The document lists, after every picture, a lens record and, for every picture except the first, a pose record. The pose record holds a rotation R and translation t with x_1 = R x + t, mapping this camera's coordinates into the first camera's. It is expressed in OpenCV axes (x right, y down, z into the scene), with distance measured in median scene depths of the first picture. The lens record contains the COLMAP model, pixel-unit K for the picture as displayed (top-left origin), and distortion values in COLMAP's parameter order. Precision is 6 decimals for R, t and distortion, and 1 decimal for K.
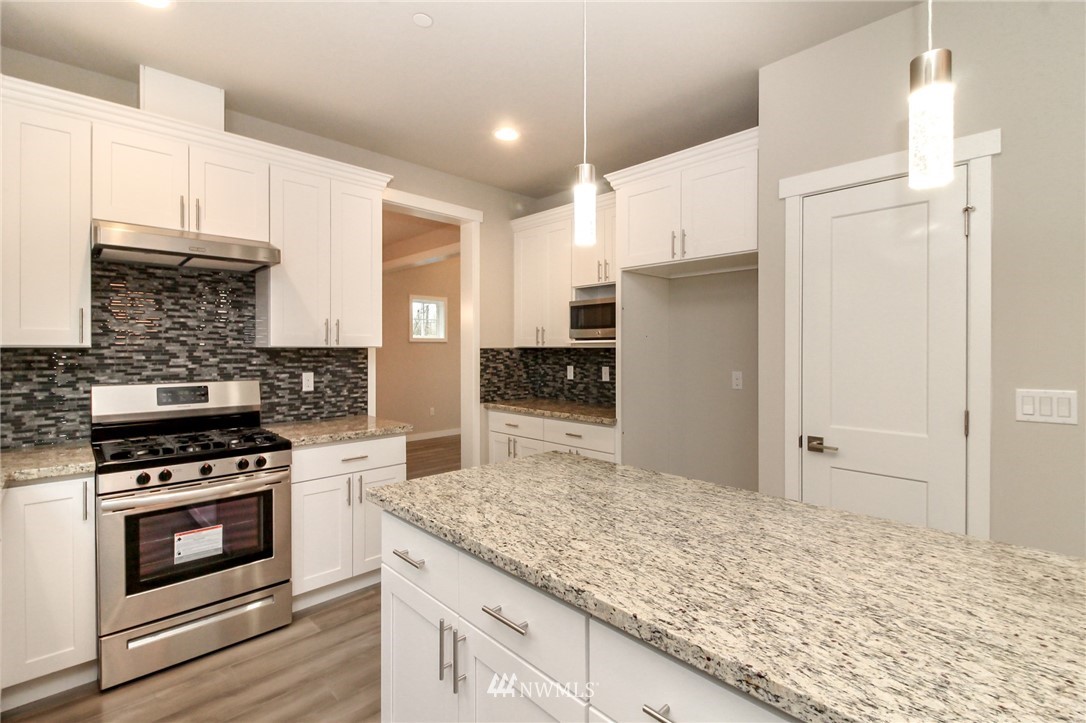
lens RADIAL K [[498.1, 0, 521.2], [0, 498.1, 347.0], [0, 0, 1]] dist [0.000081, -0.000151]
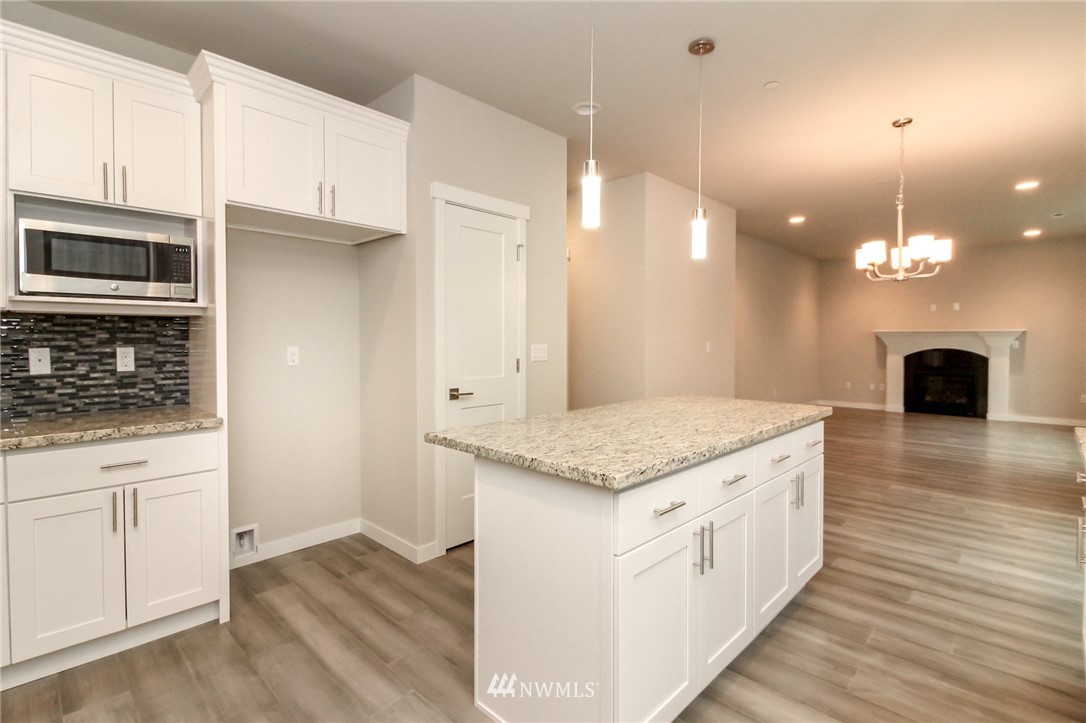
lens RADIAL K [[519.9, 0, 560.3], [0, 519.9, 346.6], [0, 0, 1]] dist [0.024575, -0.021209]
pose [[-0.081967, -0.013364, 0.996545, -0.643734], [-0.002824, 0.999909, 0.013177, 0.039824], [-0.996631, -0.001735, -0.081997, 0.664595]]
